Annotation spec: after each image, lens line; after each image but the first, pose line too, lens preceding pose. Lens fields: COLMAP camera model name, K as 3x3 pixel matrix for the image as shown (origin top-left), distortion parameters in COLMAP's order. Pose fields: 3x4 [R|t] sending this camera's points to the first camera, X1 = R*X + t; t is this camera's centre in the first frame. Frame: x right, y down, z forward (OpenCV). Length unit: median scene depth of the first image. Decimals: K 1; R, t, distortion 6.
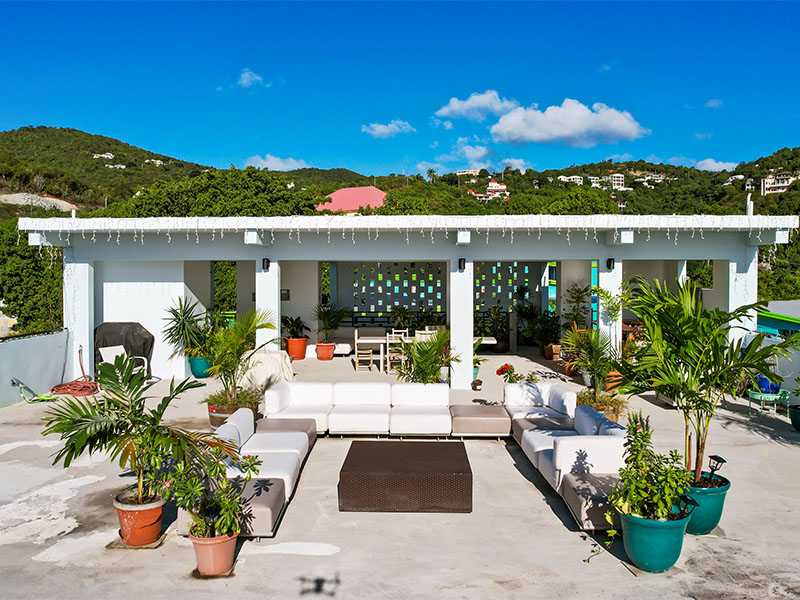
lens RADIAL K [[707.1, 0, 403.8], [0, 707.1, 301.2], [0, 0, 1]] dist [-0.062328, 0.009936]
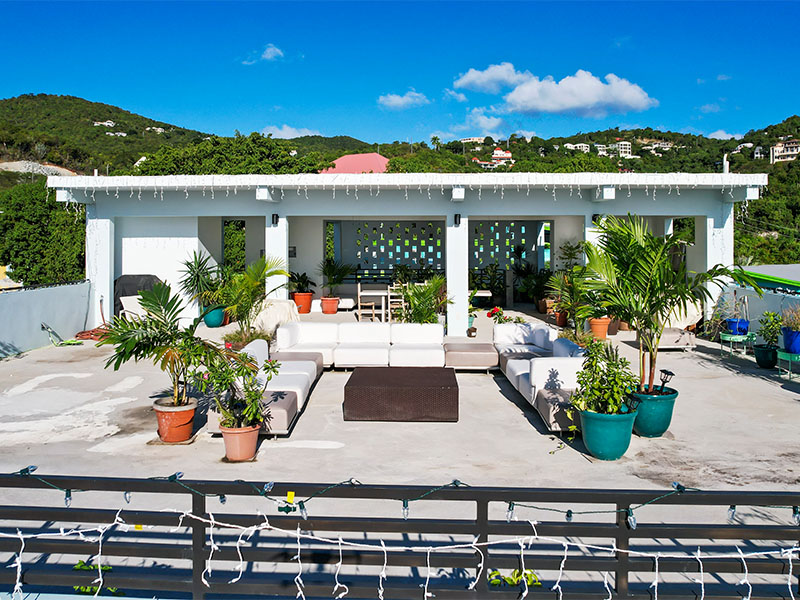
lens RADIAL K [[857.4, 0, 424.8], [0, 857.4, 299.6], [0, 0, 1]] dist [-0.080109, 0.000691]
pose [[0.999974, -0.001008, 0.007144, 0.023151], [0.001086, 0.999939, -0.011027, 0.083895], [-0.007133, 0.011035, 0.999914, -0.302497]]
